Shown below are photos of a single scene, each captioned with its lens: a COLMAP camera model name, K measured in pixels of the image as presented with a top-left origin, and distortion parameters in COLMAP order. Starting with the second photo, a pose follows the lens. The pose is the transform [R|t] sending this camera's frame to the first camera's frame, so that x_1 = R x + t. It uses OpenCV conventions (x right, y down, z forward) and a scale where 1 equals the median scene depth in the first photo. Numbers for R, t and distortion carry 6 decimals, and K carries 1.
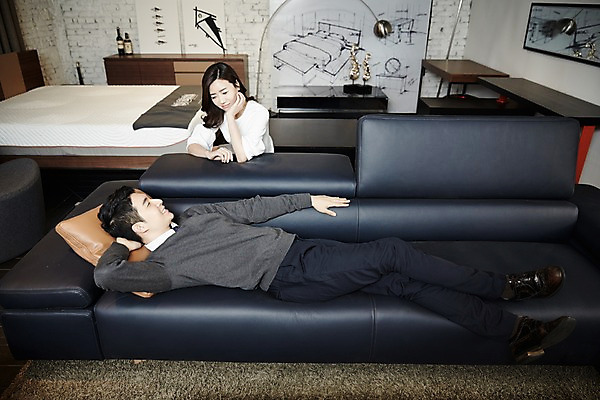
lens RADIAL K [[446.3, 0, 299.5], [0, 446.3, 207.8], [0, 0, 1]] dist [-0.006901, -0.000951]
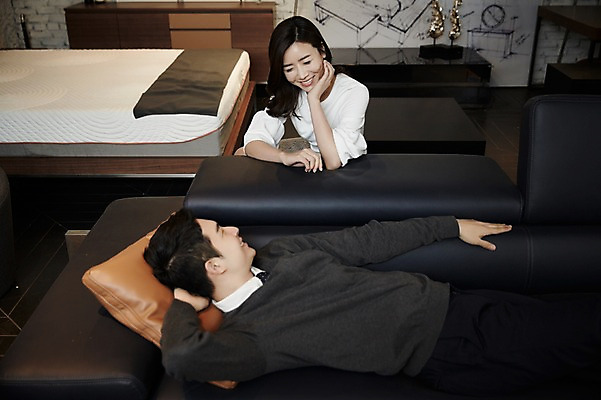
lens RADIAL K [[657.8, 0, 300.5], [0, 657.8, 200.0], [0, 0, 1]] dist [0.023739, 0.008322]
pose [[0.999901, -0.006556, -0.012485, -0.162937], [0.006089, 0.999292, -0.037115, -0.021124], [0.012719, 0.037036, 0.999233, 0.044807]]
